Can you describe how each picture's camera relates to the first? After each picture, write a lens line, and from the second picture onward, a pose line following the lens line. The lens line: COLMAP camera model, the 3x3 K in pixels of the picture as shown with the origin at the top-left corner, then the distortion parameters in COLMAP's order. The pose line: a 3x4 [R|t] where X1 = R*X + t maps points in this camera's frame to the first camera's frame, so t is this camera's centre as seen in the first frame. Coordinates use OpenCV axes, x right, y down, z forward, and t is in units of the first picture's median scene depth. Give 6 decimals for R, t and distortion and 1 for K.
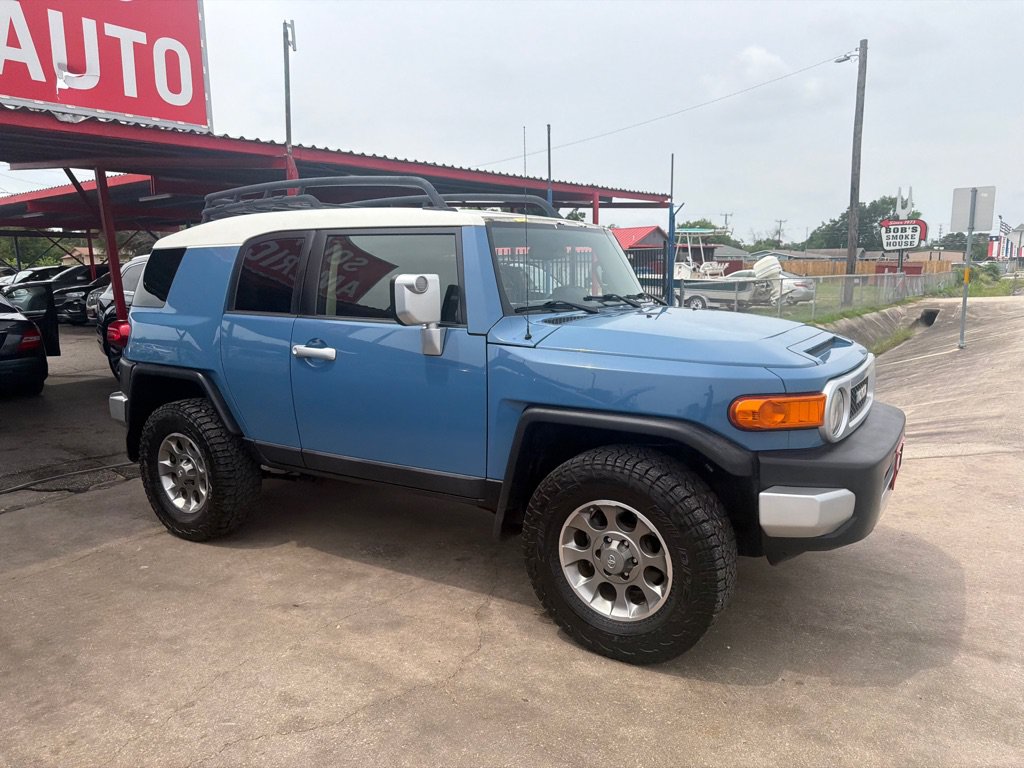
lens RADIAL K [[723.8, 0, 511.4], [0, 723.8, 386.5], [0, 0, 1]] dist [0.019560, -0.026057]
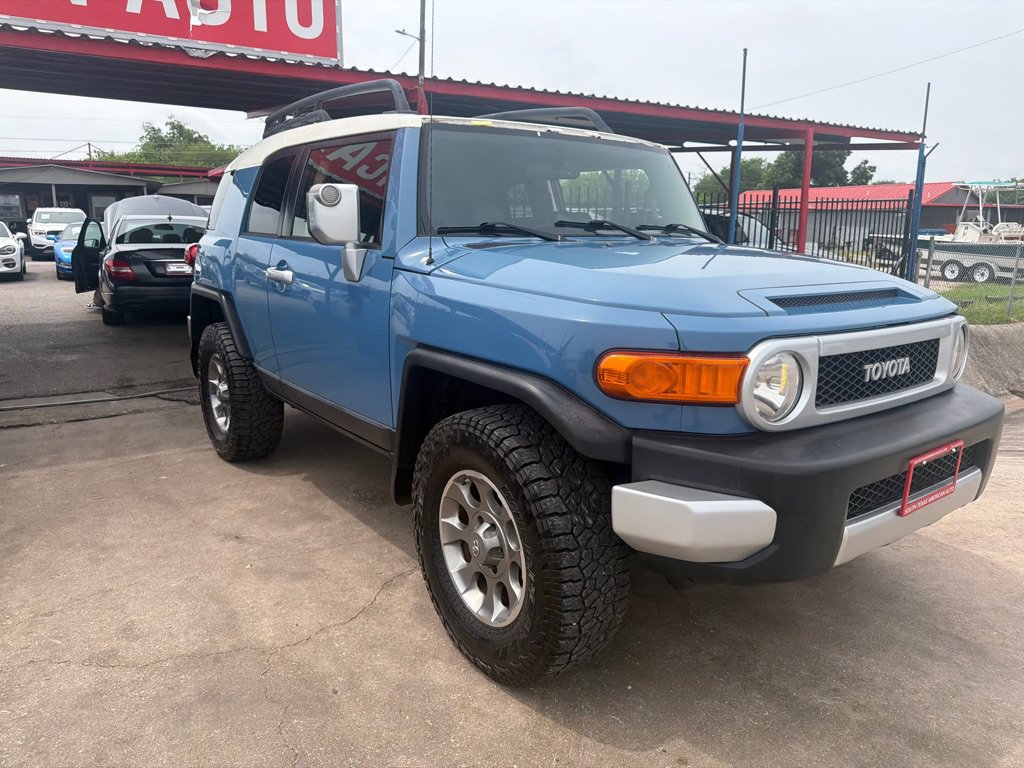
lens RADIAL K [[723.8, 0, 512.3], [0, 723.8, 379.2], [0, 0, 1]] dist [0.019560, -0.026057]
pose [[0.935753, 0.096322, -0.339247, 0.325477], [-0.080749, 0.994941, 0.059763, 0.005829], [0.343288, -0.028529, 0.938797, 0.210518]]
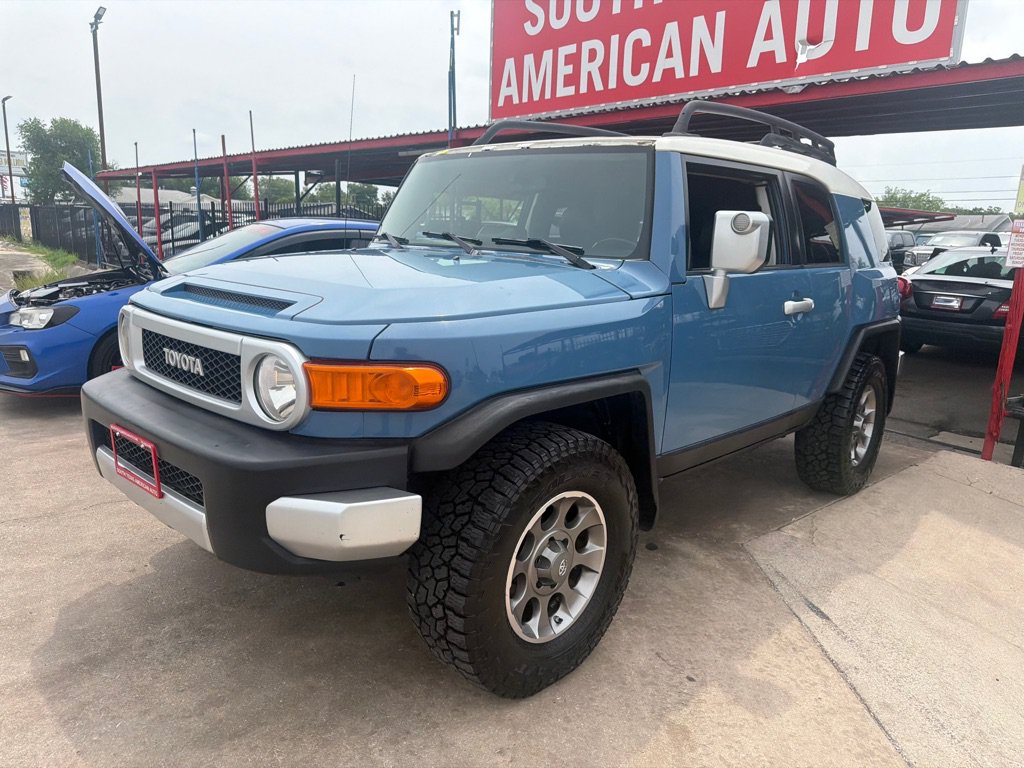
lens RADIAL K [[723.8, 0, 512.1], [0, 723.8, 389.0], [0, 0, 1]] dist [0.019560, -0.026057]
pose [[-0.178467, 0.211910, -0.960856, 0.943415], [-0.192777, 0.950077, 0.245339, -0.171175], [0.964876, 0.229016, -0.128706, 1.192013]]
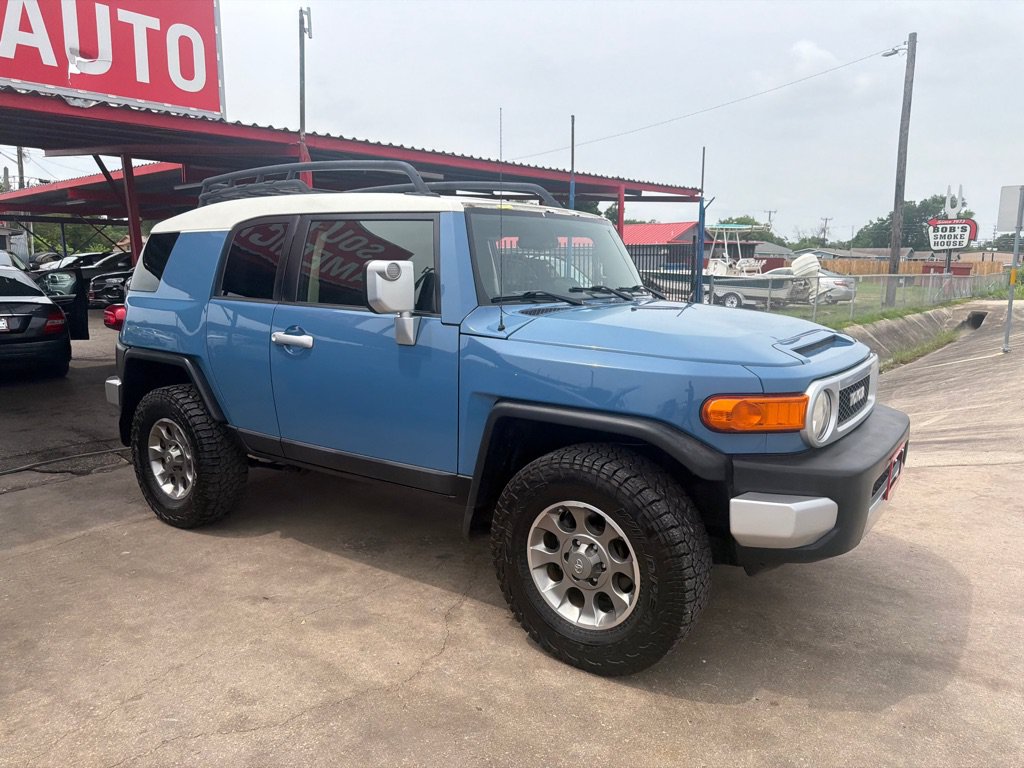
lens RADIAL K [[723.8, 0, 512.3], [0, 723.8, 379.0], [0, 0, 1]] dist [0.019560, -0.026057]
pose [[0.998483, 0.024098, -0.049506, 0.070411], [-0.024207, 0.999706, -0.001594, 0.000150], [0.049453, 0.002790, 0.998773, 0.035904]]
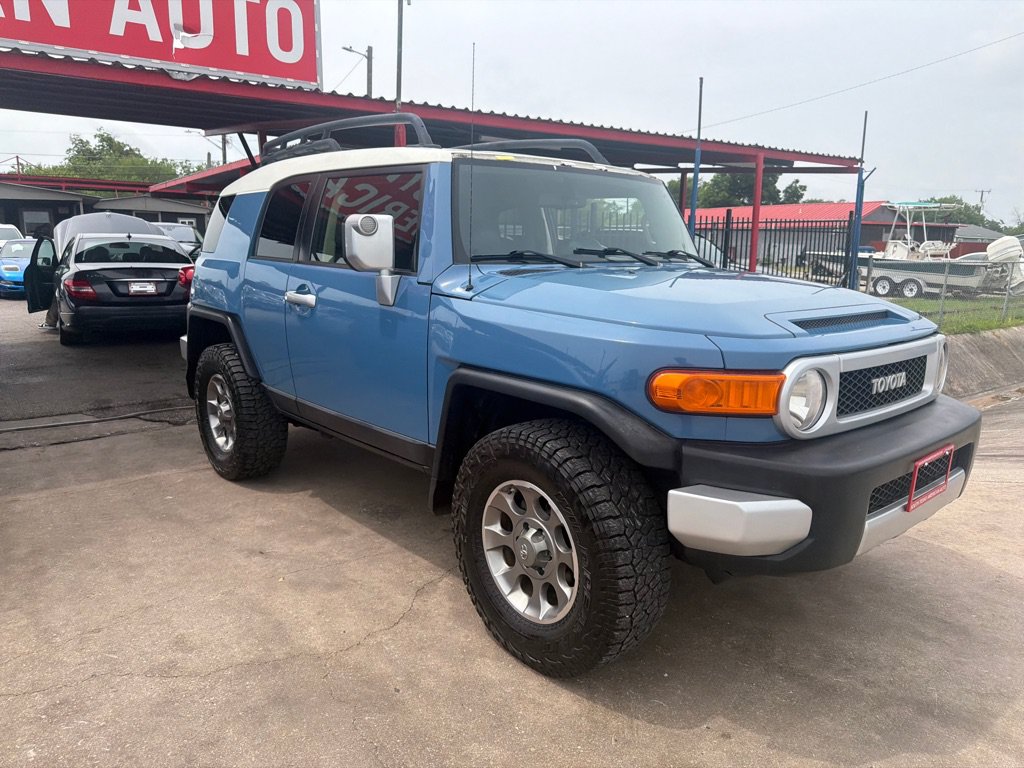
lens RADIAL K [[723.8, 0, 509.0], [0, 723.8, 387.1], [0, 0, 1]] dist [0.019560, -0.026057]
pose [[0.959328, 0.080675, -0.270519, 0.257702], [-0.071491, 0.996486, 0.043650, 0.008124], [0.273090, -0.022535, 0.961724, 0.132602]]
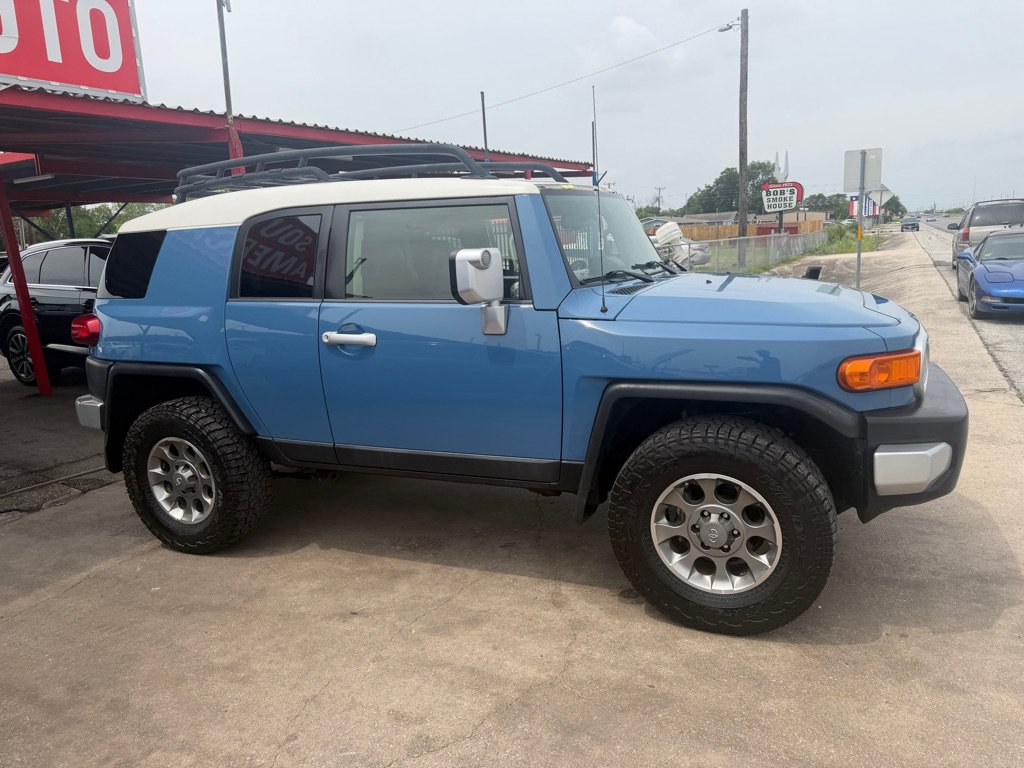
lens RADIAL K [[723.8, 0, 511.3], [0, 723.8, 380.0], [0, 0, 1]] dist [0.019560, -0.026057]
pose [[0.987654, -0.065162, 0.142457, -0.195611], [0.061248, 0.997619, 0.031694, -0.010973], [-0.144183, -0.022578, 0.989293, 0.058676]]
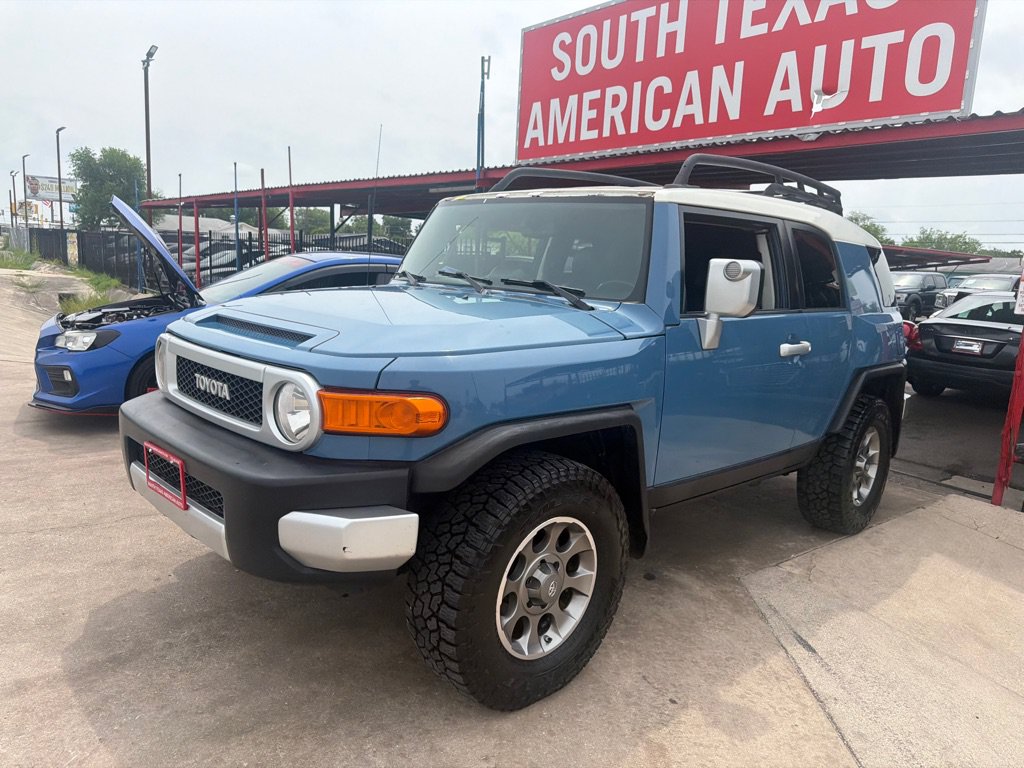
lens RADIAL K [[723.8, 0, 509.1], [0, 723.8, 391.4], [0, 0, 1]] dist [0.019560, -0.026057]
pose [[-0.222776, 0.167624, -0.960351, 0.985264], [-0.210520, 0.953591, 0.215279, -0.187746], [0.951868, 0.250132, -0.177149, 1.222978]]
